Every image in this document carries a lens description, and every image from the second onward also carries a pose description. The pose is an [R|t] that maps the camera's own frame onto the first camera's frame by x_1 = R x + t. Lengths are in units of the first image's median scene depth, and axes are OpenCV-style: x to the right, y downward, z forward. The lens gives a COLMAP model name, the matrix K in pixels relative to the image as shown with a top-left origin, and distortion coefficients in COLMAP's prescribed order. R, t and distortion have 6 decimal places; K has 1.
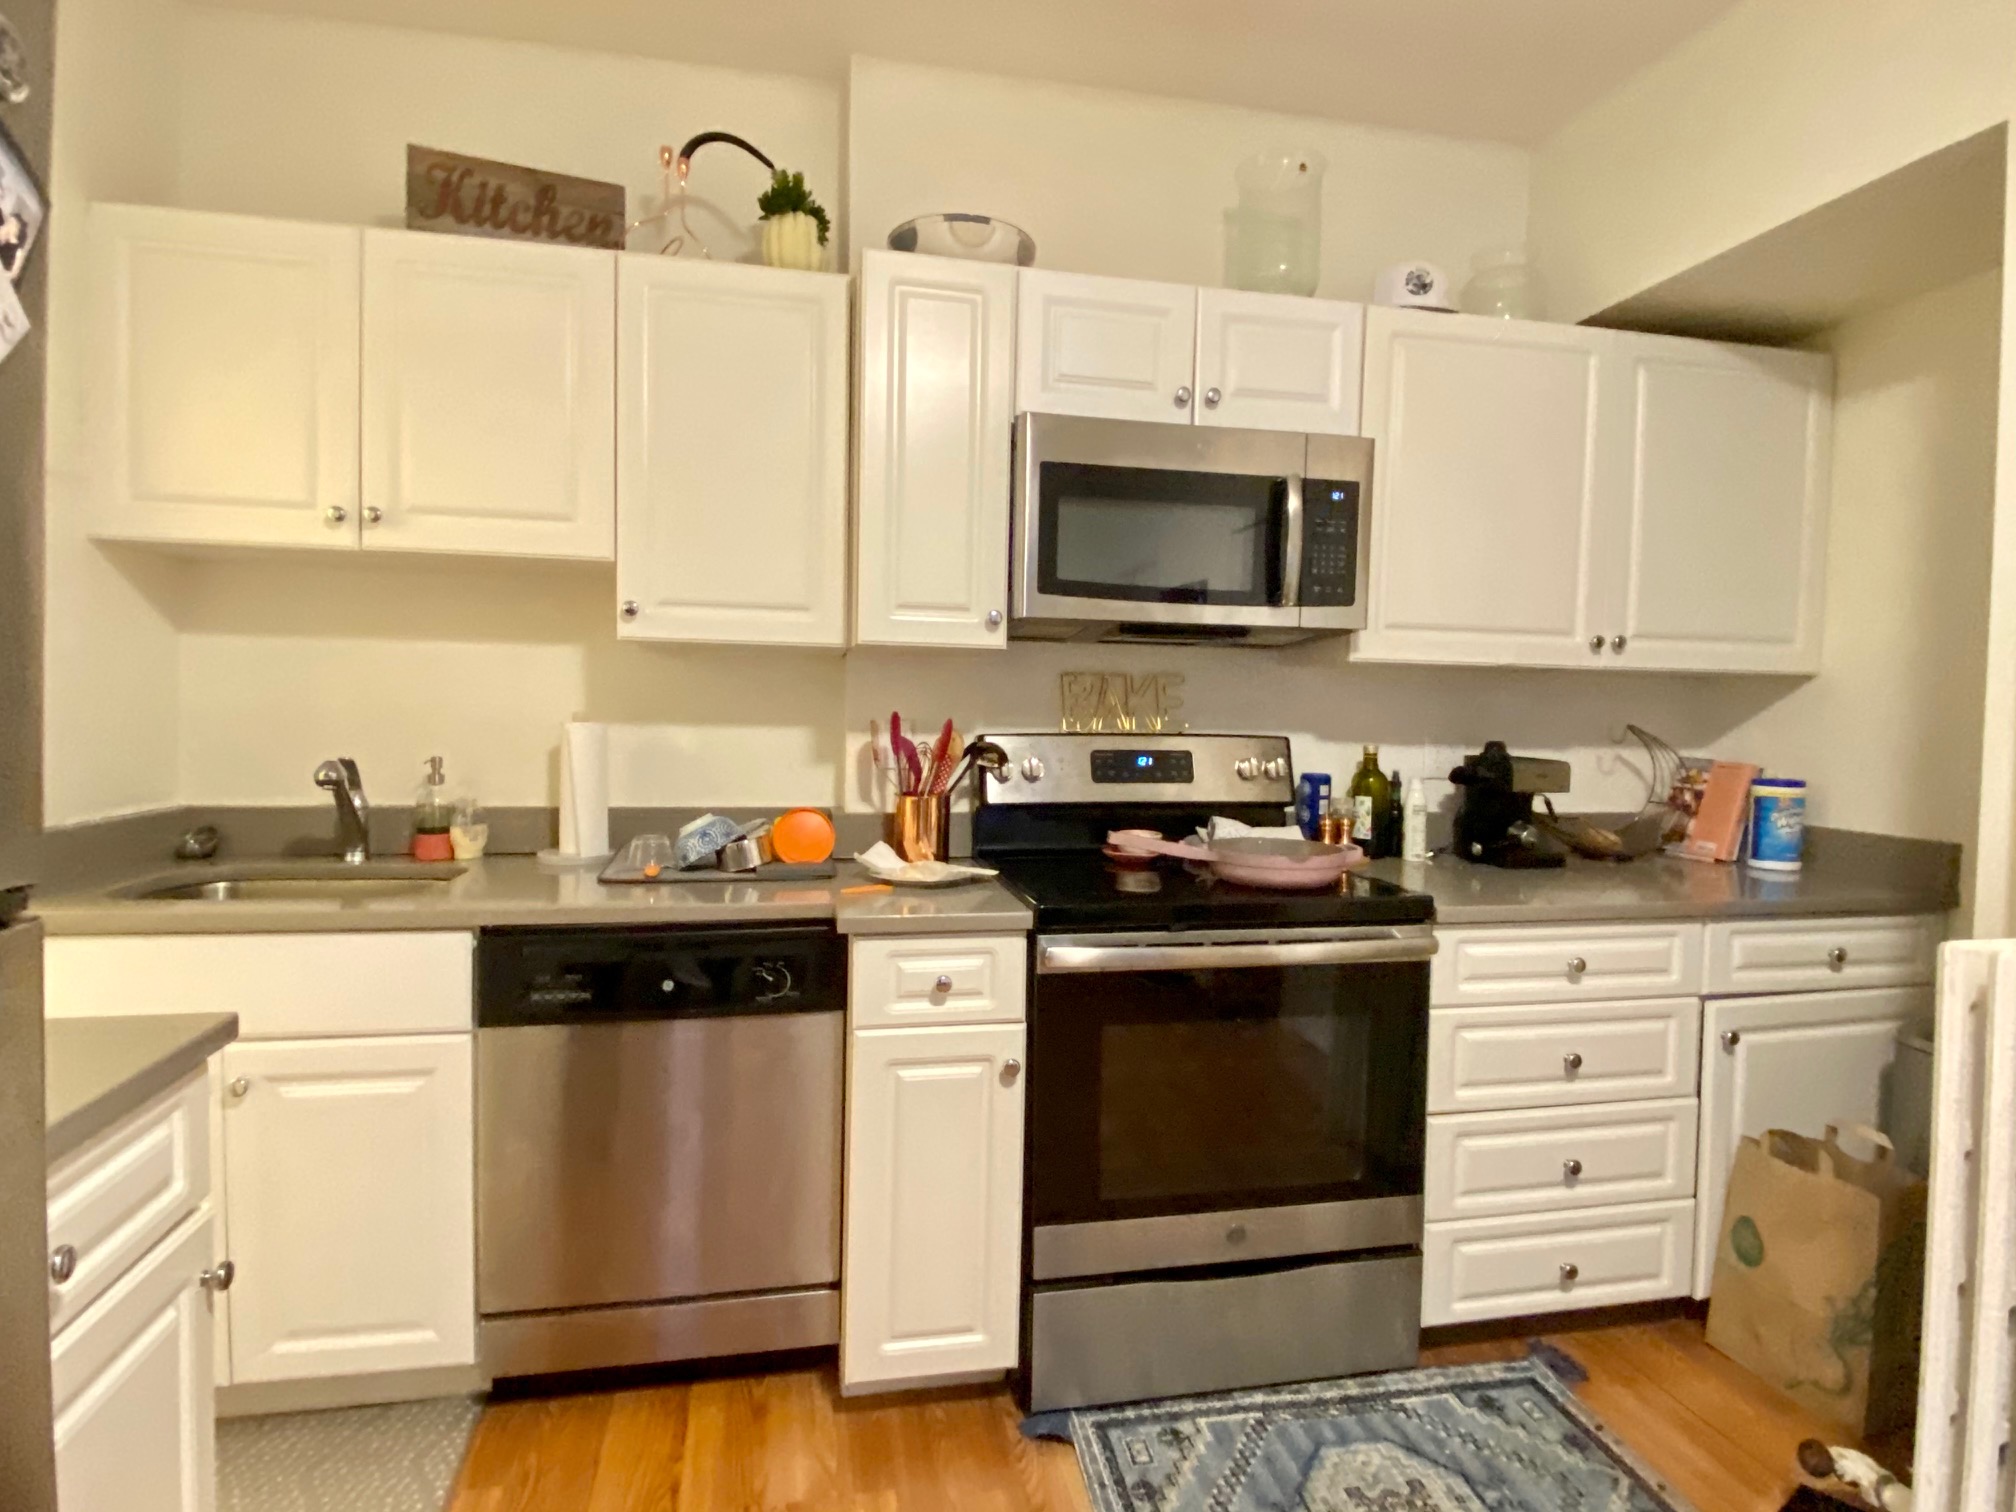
lens RADIAL K [[1039.9, 0, 1002.7], [0, 1039.9, 751.0], [0, 0, 1]] dist [0.031807, -0.028686]
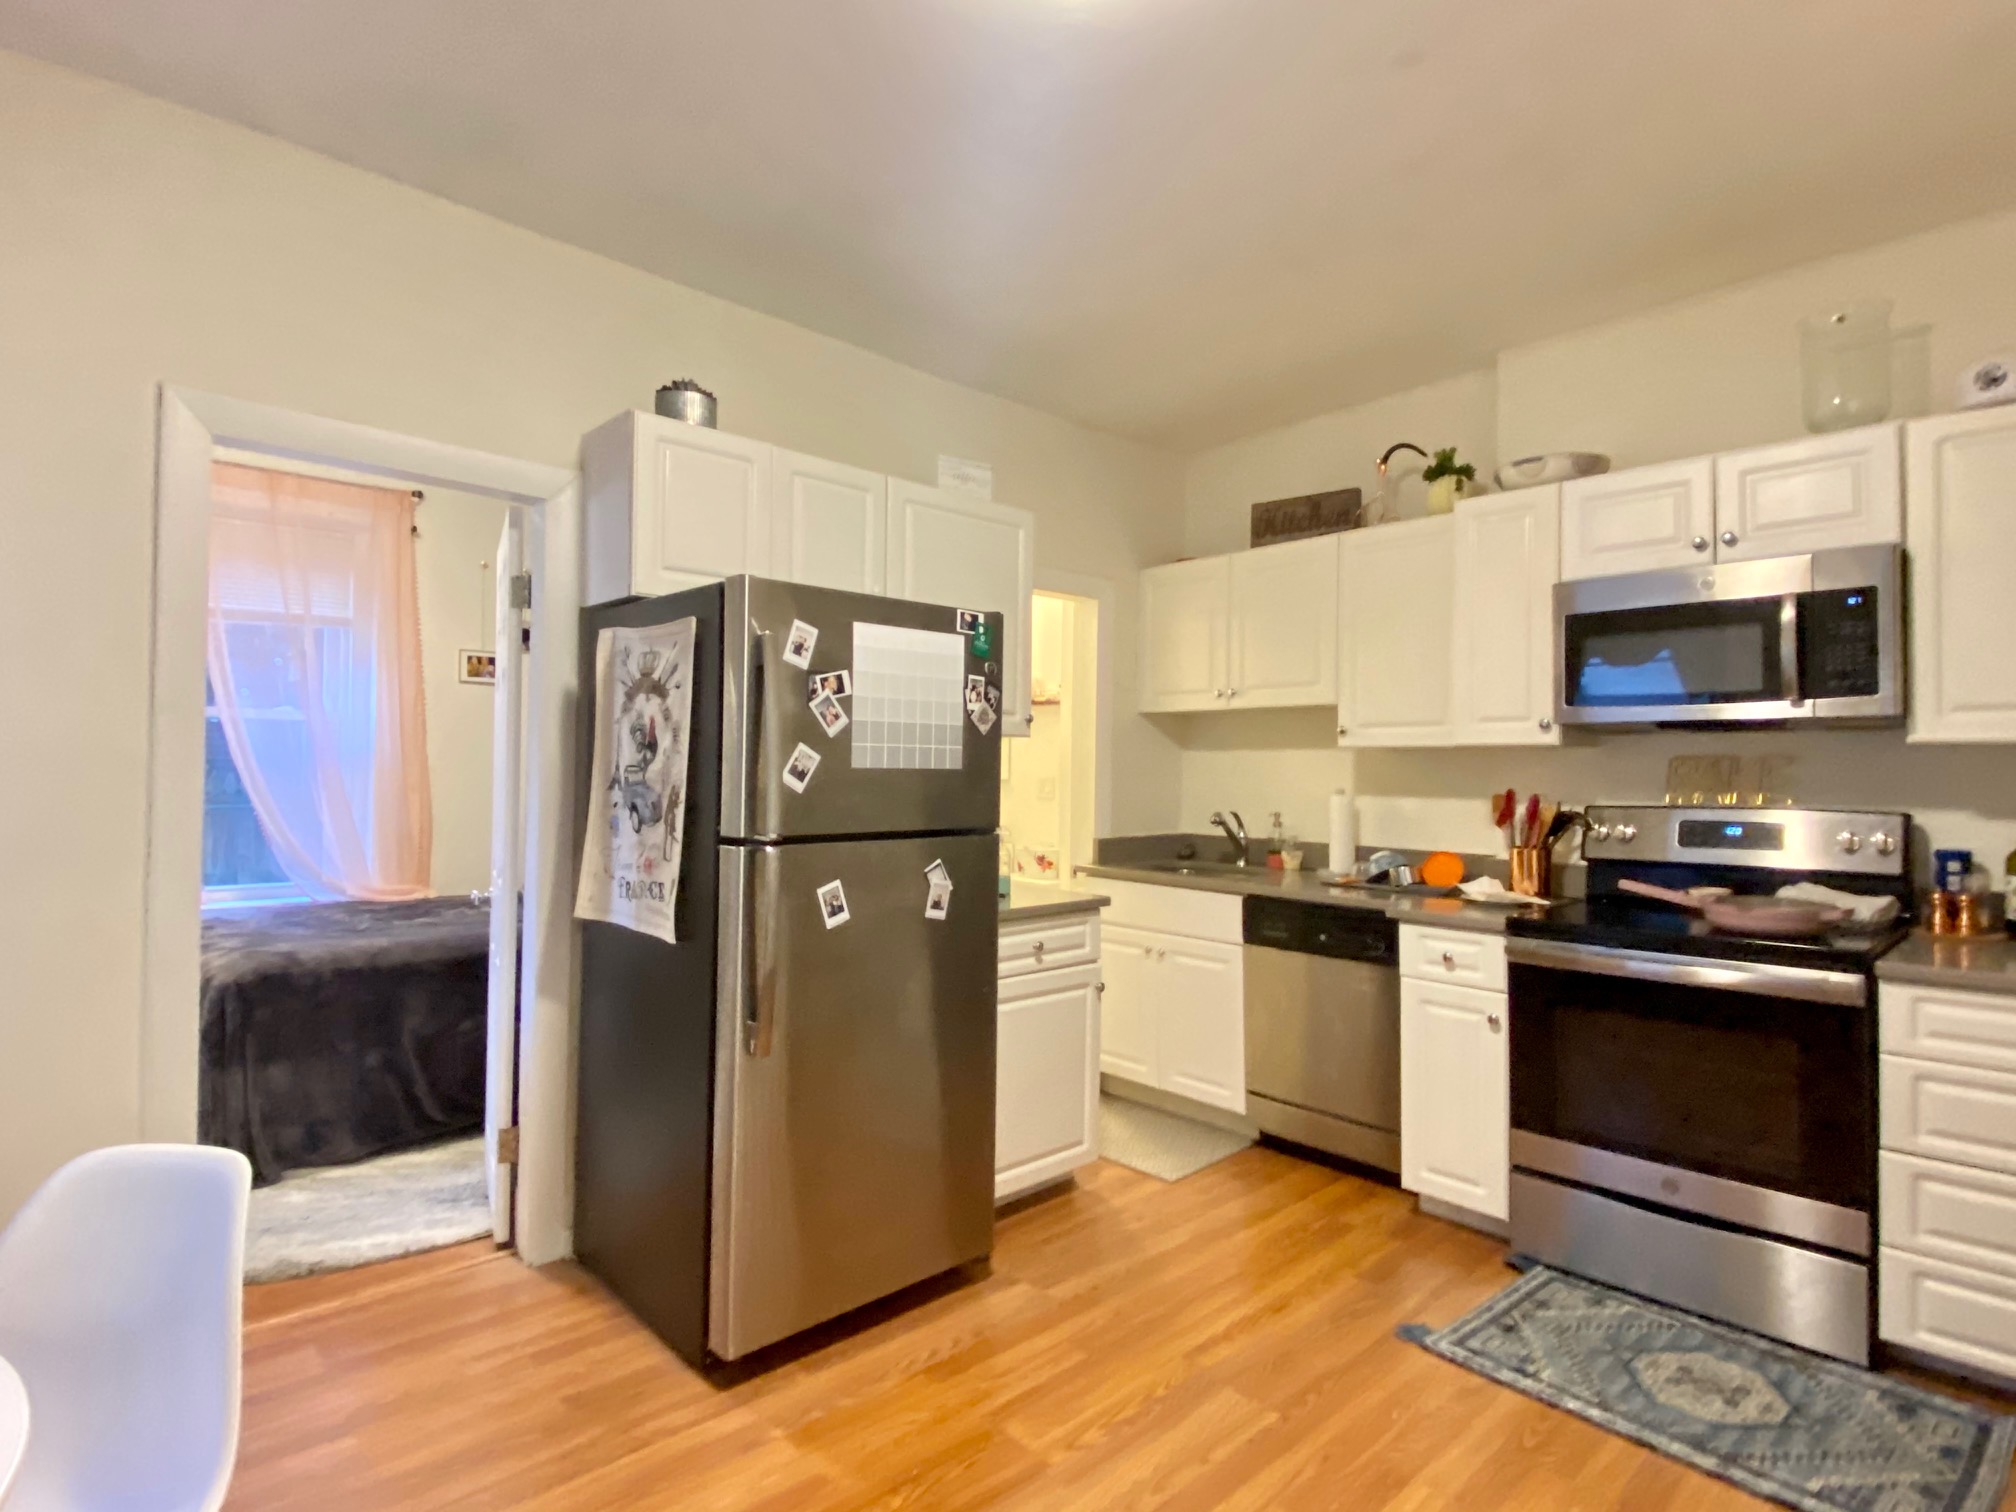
lens RADIAL K [[1039.9, 0, 1001.9], [0, 1039.9, 750.2], [0, 0, 1]] dist [0.031807, -0.028686]
pose [[0.513473, -0.030018, -0.857581, 0.856489], [-0.029642, 0.998171, -0.052687, 0.007041], [0.857594, 0.052474, 0.511644, -0.393071]]
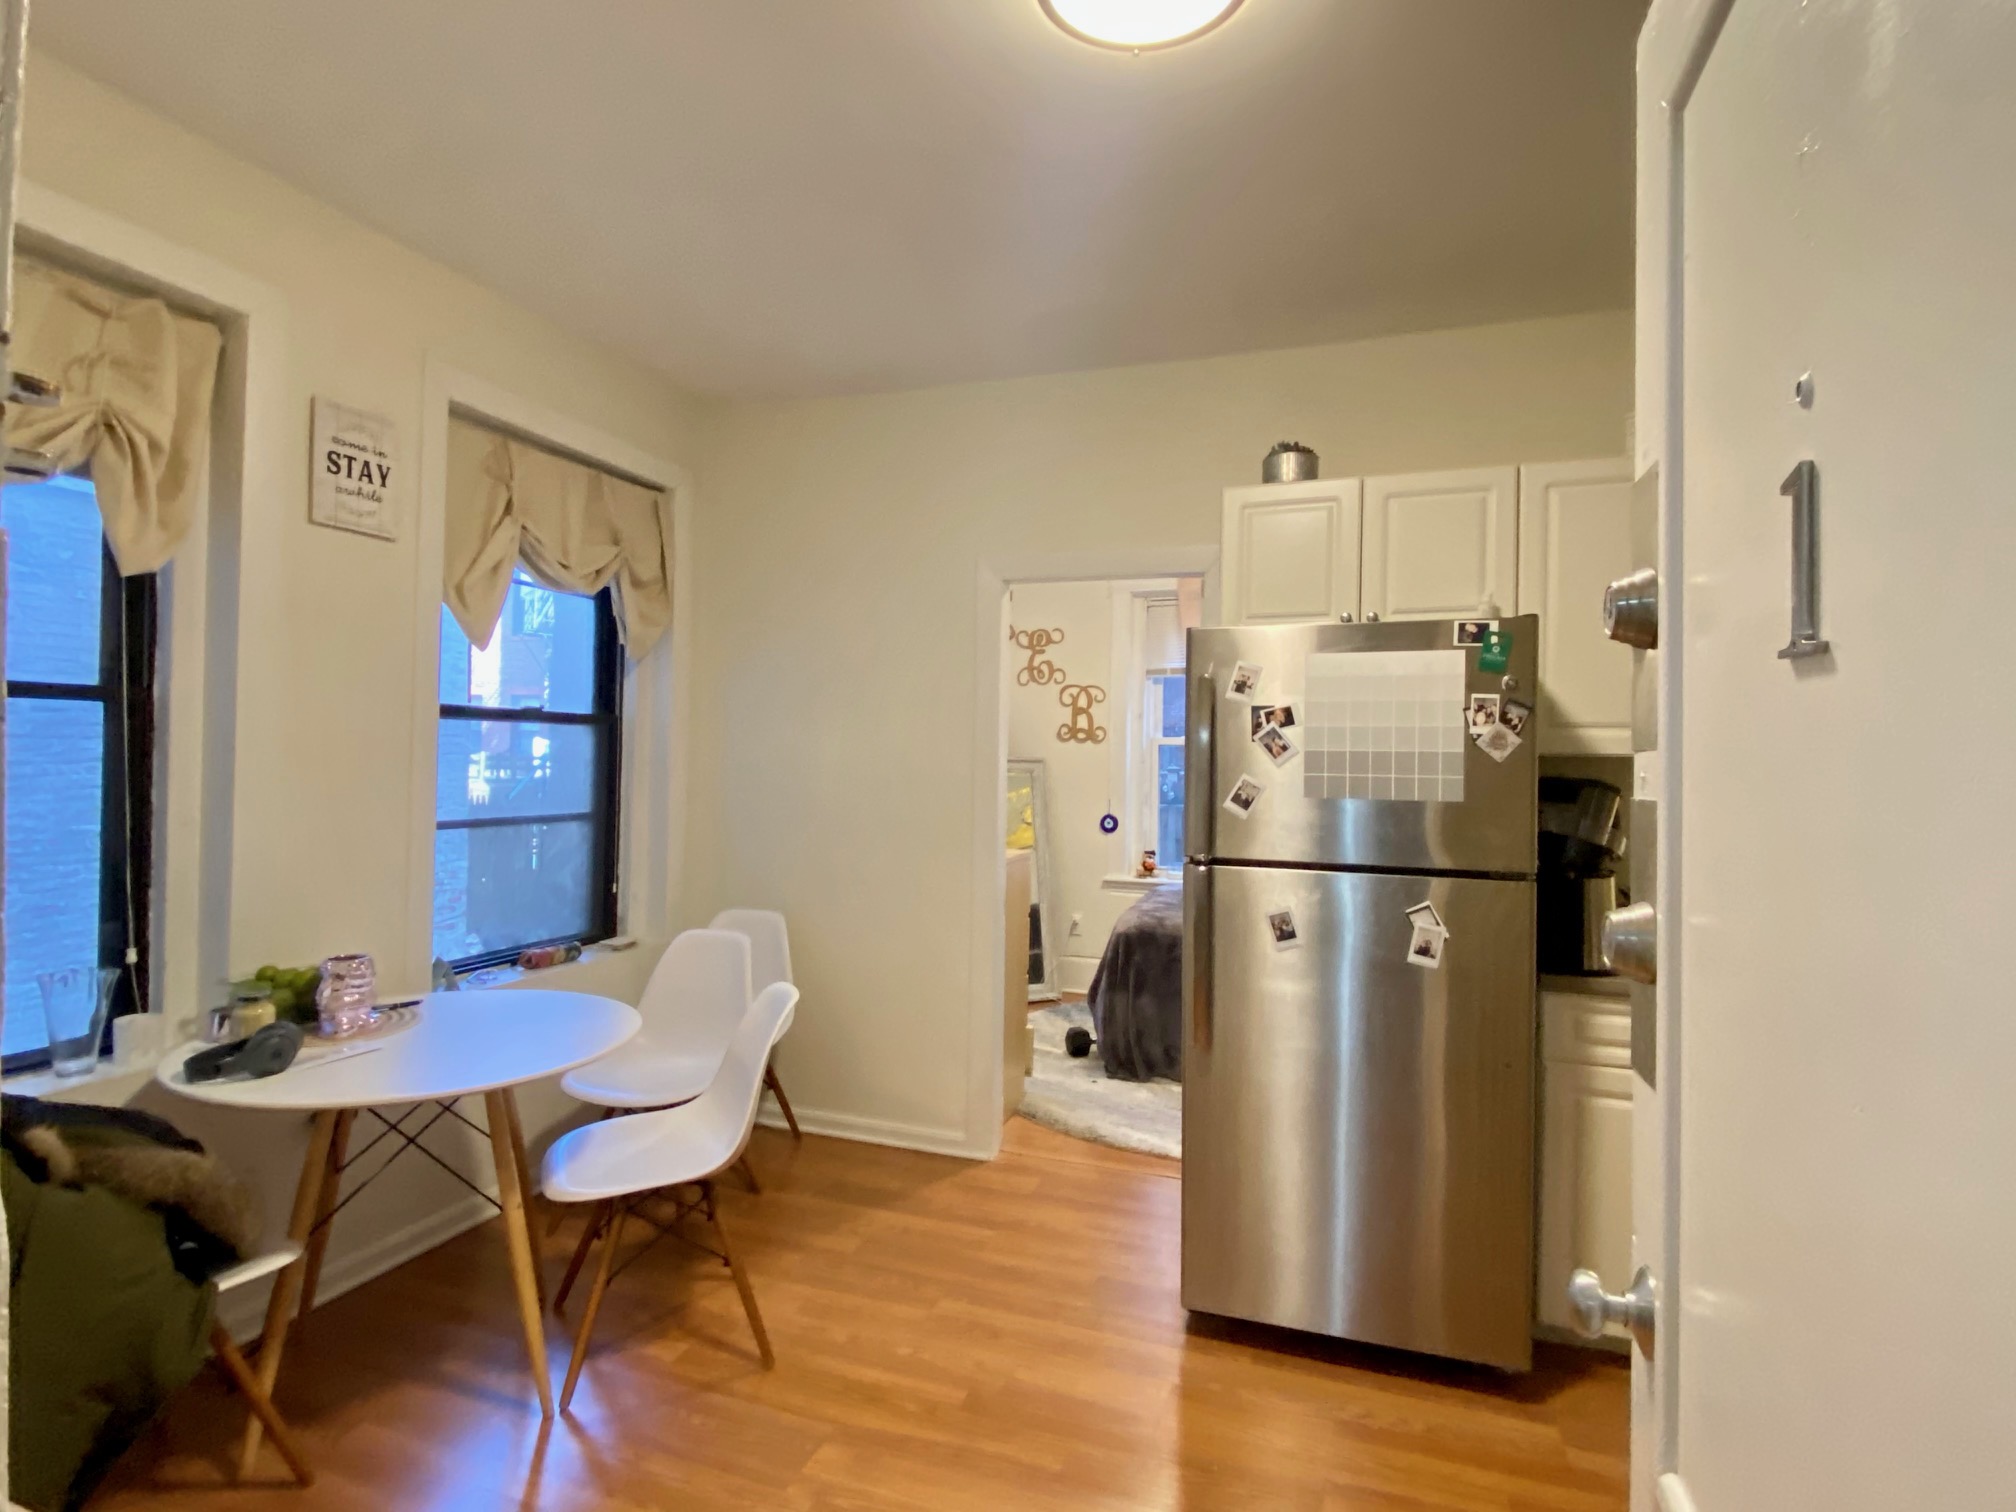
lens RADIAL K [[1039.9, 0, 996.4], [0, 1039.9, 753.9], [0, 0, 1]] dist [0.031807, -0.028686]
pose [[-0.537009, -0.033682, -0.842904, 0.959645], [-0.052816, 0.998585, -0.006254, -0.051476], [0.841922, 0.041161, -0.538027, 0.376239]]
